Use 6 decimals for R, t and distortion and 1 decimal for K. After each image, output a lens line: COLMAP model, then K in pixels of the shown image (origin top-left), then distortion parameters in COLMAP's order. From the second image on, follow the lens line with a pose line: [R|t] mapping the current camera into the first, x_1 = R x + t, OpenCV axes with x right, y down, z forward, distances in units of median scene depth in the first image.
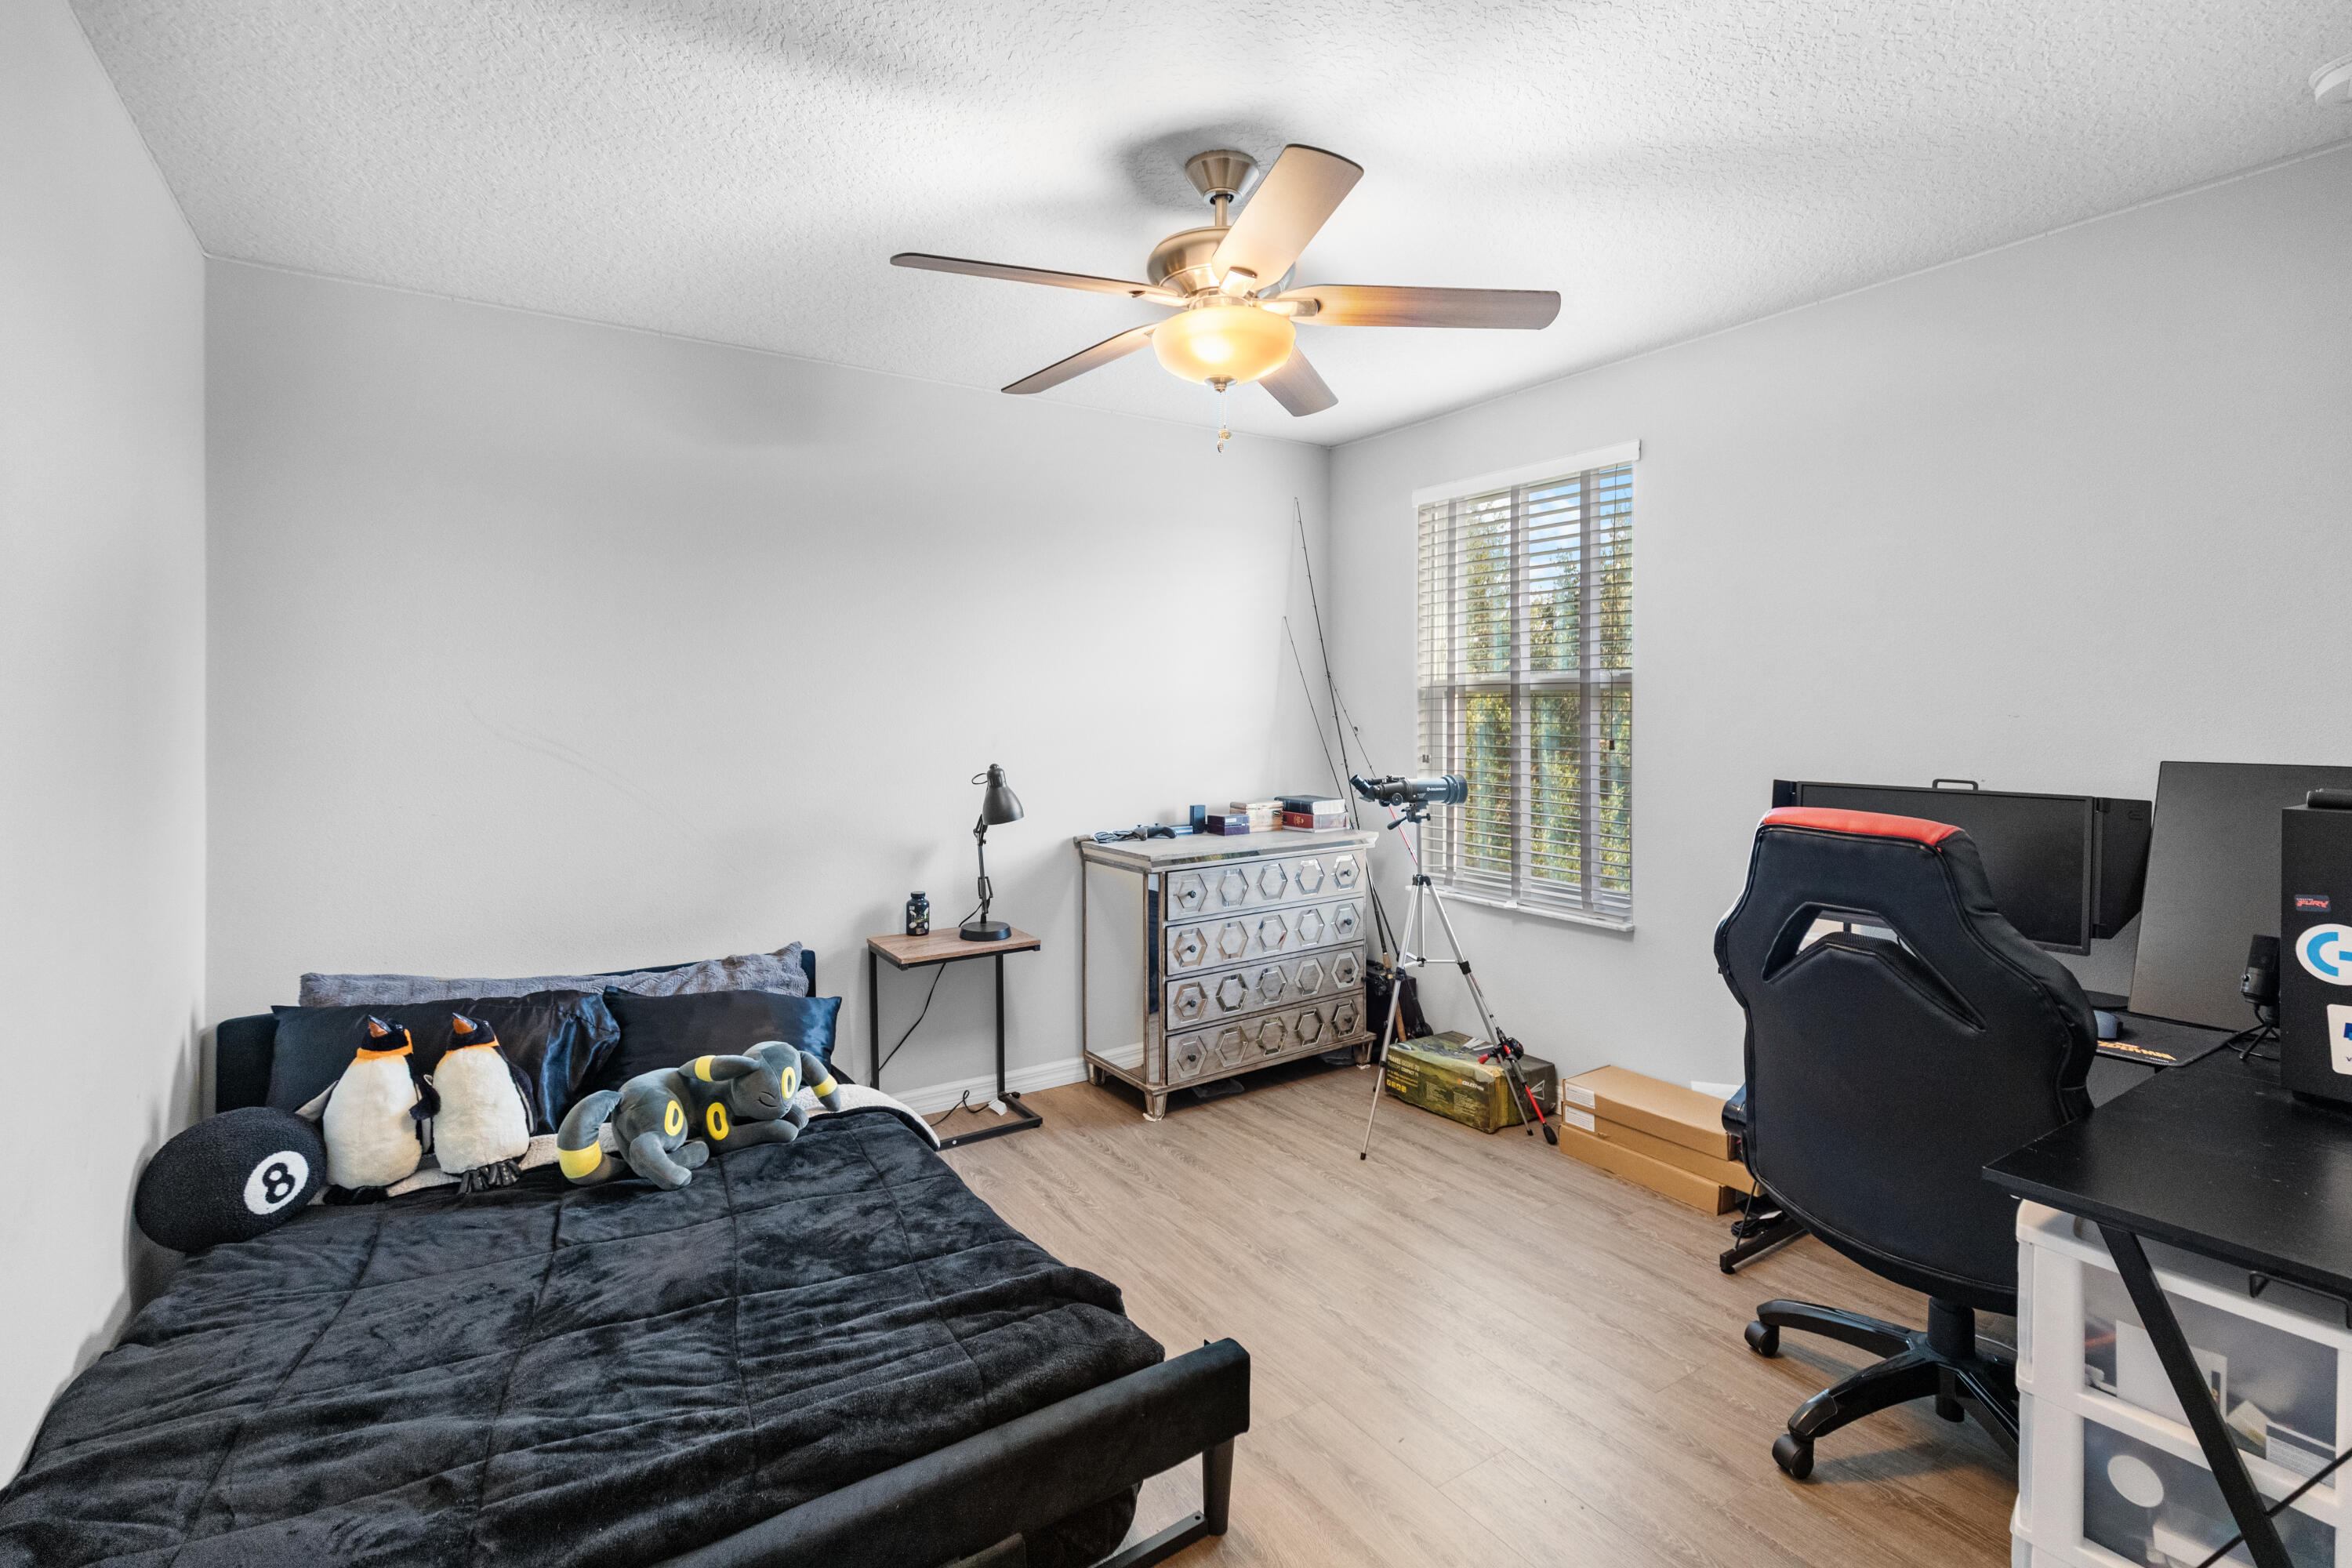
lens RADIAL K [[1103.1, 0, 1174.2], [0, 1103.1, 676.2], [0, 0, 1]] dist [0.002952, -0.000540]
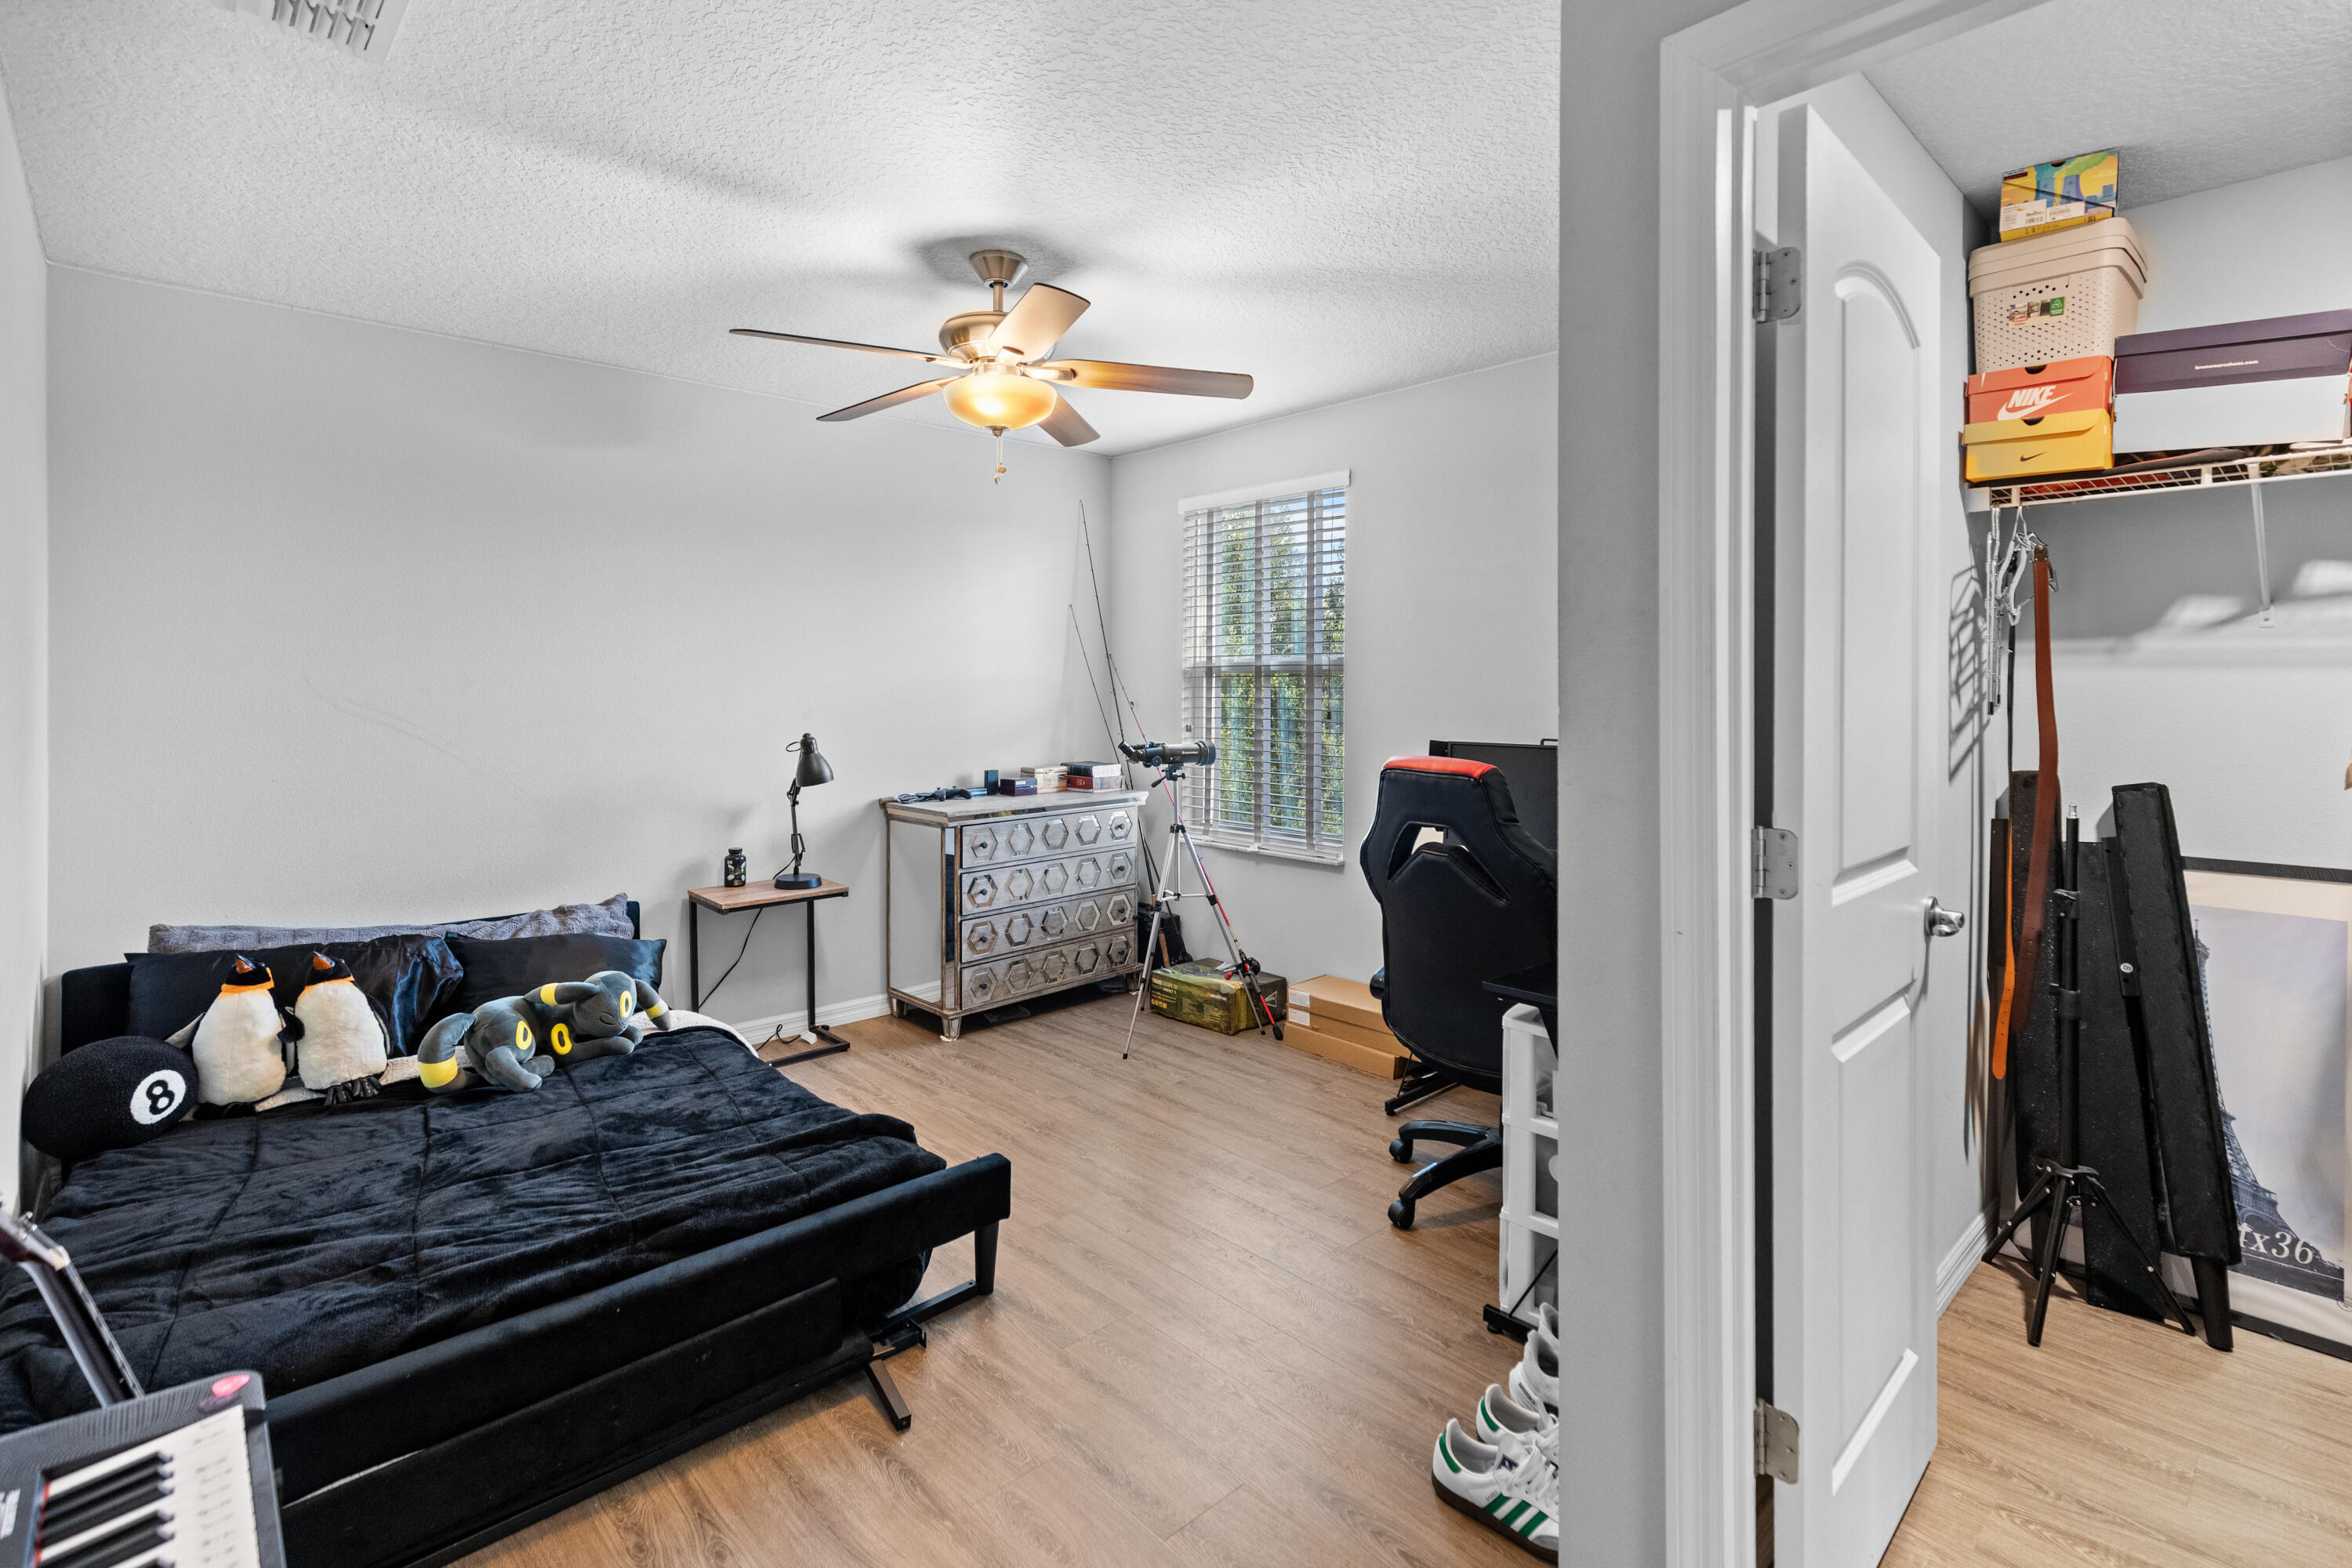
lens RADIAL K [[1103.1, 0, 1174.2], [0, 1103.1, 676.2], [0, 0, 1]] dist [0.002952, -0.000540]
pose [[0.985734, 0.003856, 0.168268, 0.024562], [-0.007217, 0.999786, 0.019370, -0.005566], [-0.168157, -0.020308, 0.985551, -0.242814]]
